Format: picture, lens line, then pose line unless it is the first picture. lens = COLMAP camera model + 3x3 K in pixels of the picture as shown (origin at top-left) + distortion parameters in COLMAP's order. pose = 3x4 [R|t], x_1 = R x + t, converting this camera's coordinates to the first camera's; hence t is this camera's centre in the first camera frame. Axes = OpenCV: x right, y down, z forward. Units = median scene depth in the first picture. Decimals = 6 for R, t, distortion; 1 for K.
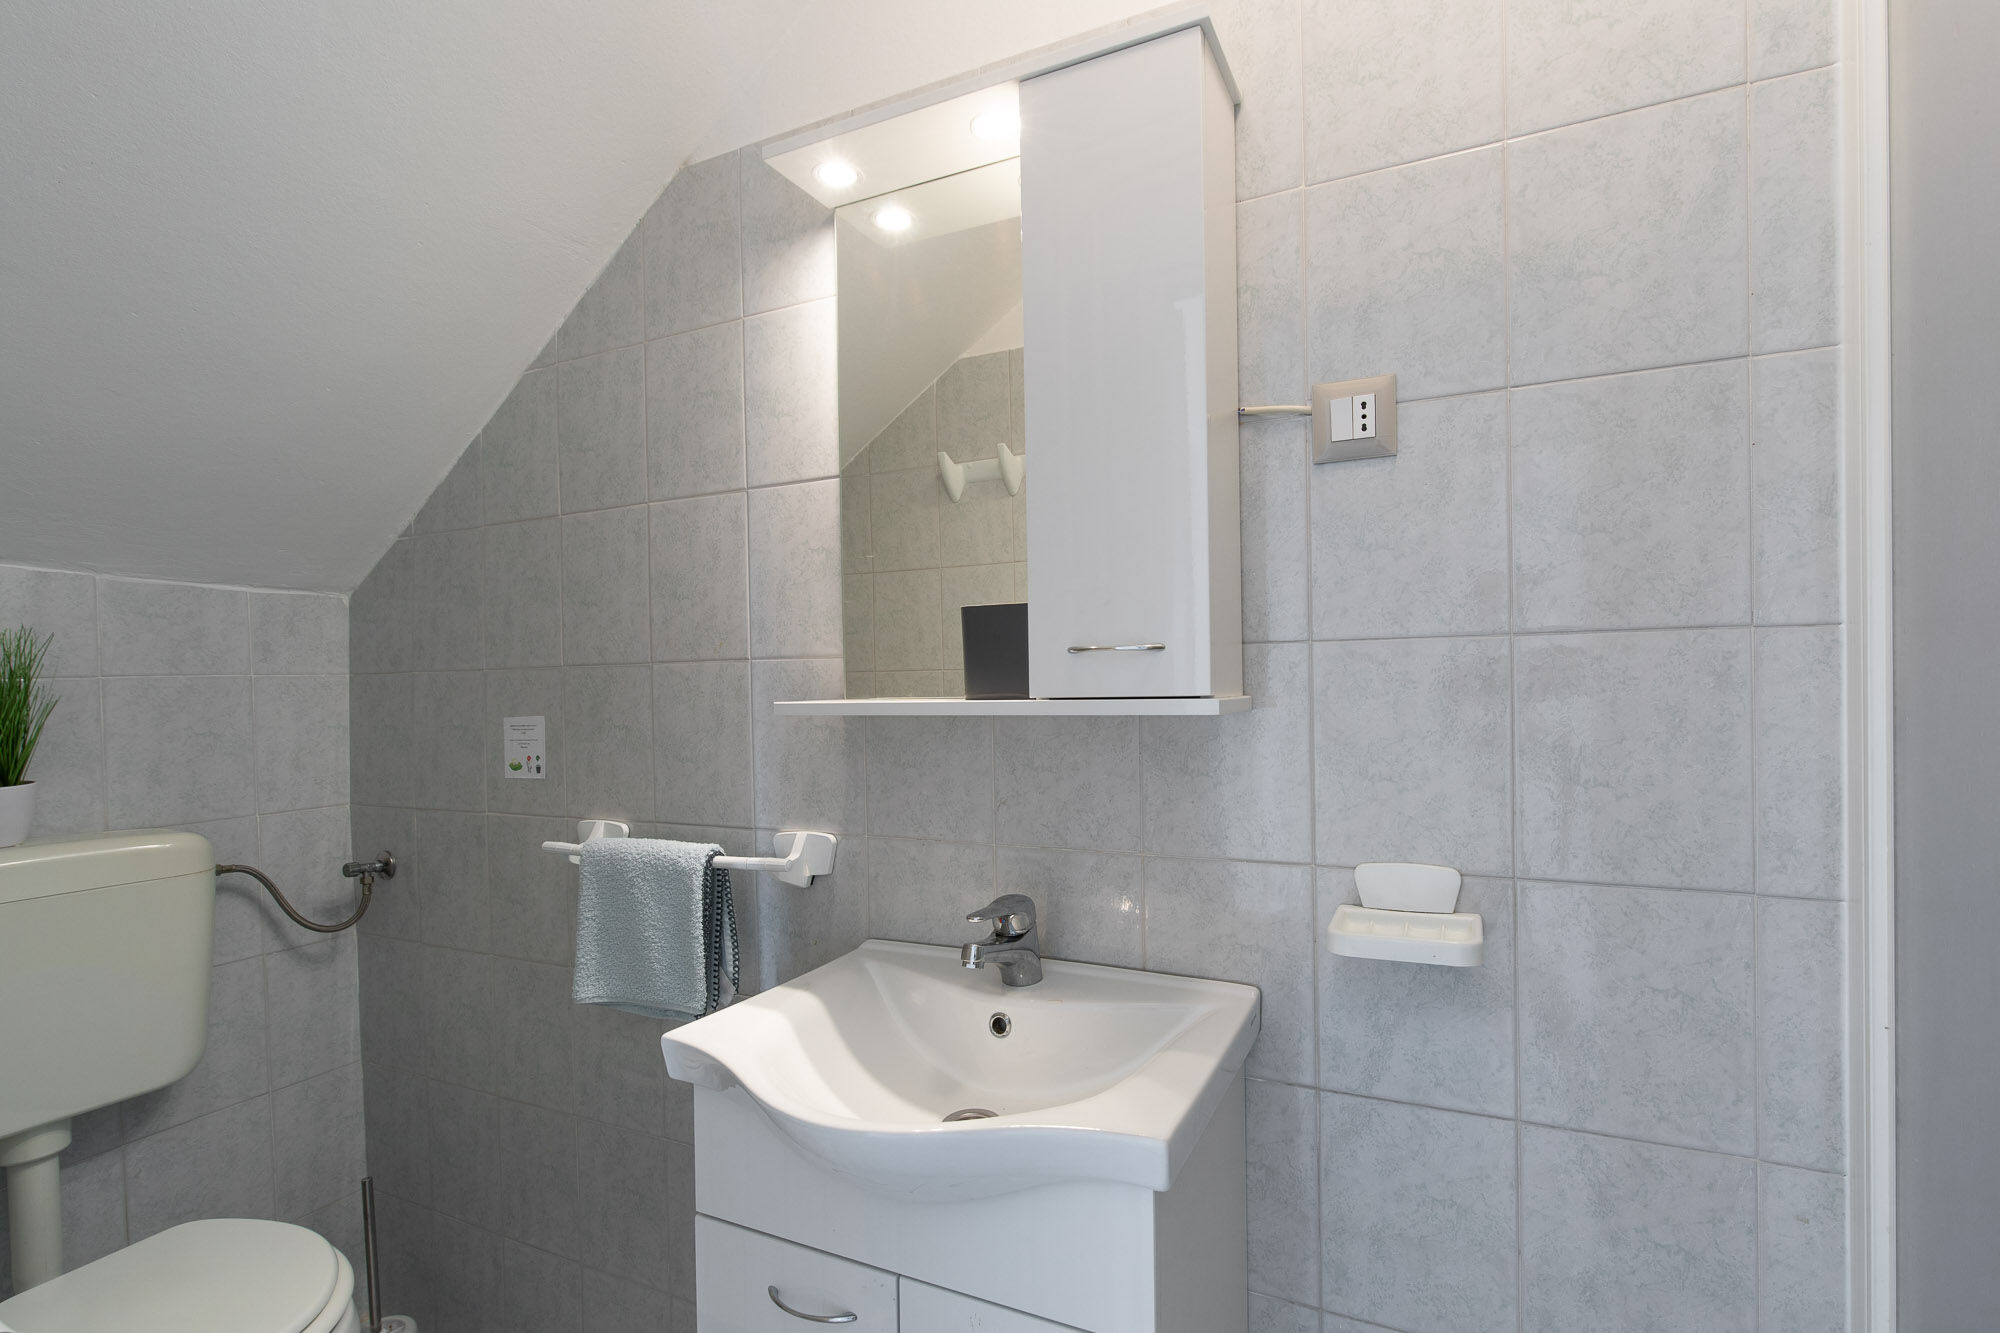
lens RADIAL K [[913.3, 0, 996.4], [0, 913.3, 676.9], [0, 0, 1]] dist [-0.002118, -0.000899]
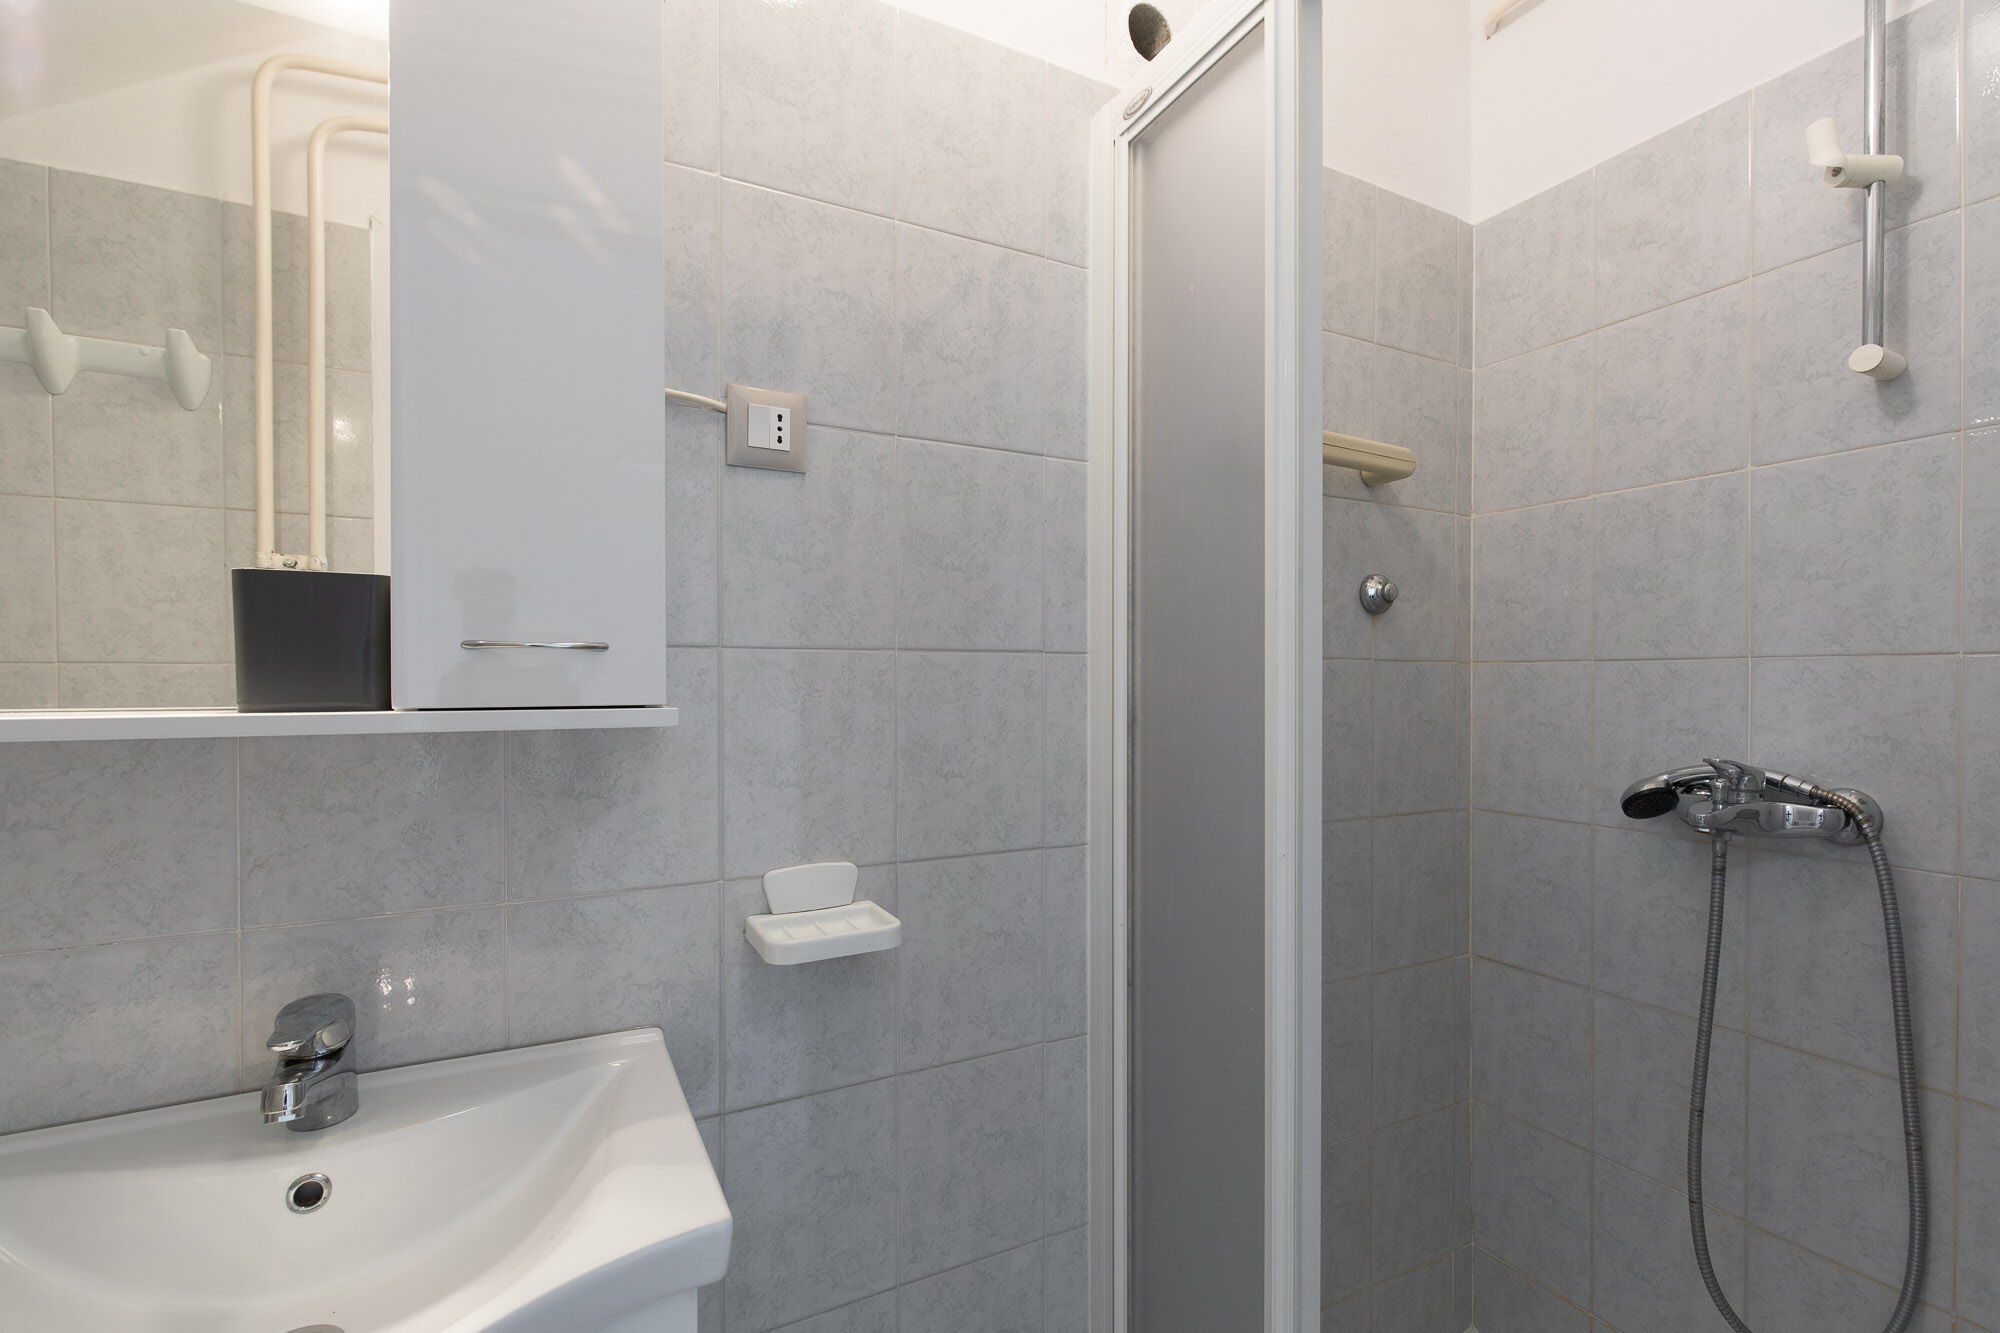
lens RADIAL K [[913.3, 0, 997.9], [0, 913.3, 675.3], [0, 0, 1]] dist [-0.002118, -0.000899]
pose [[0.590073, 0.022593, 0.807034, -0.260818], [-0.011966, 0.999743, -0.019239, 0.005273], [-0.807261, 0.001695, 0.590192, 0.199806]]
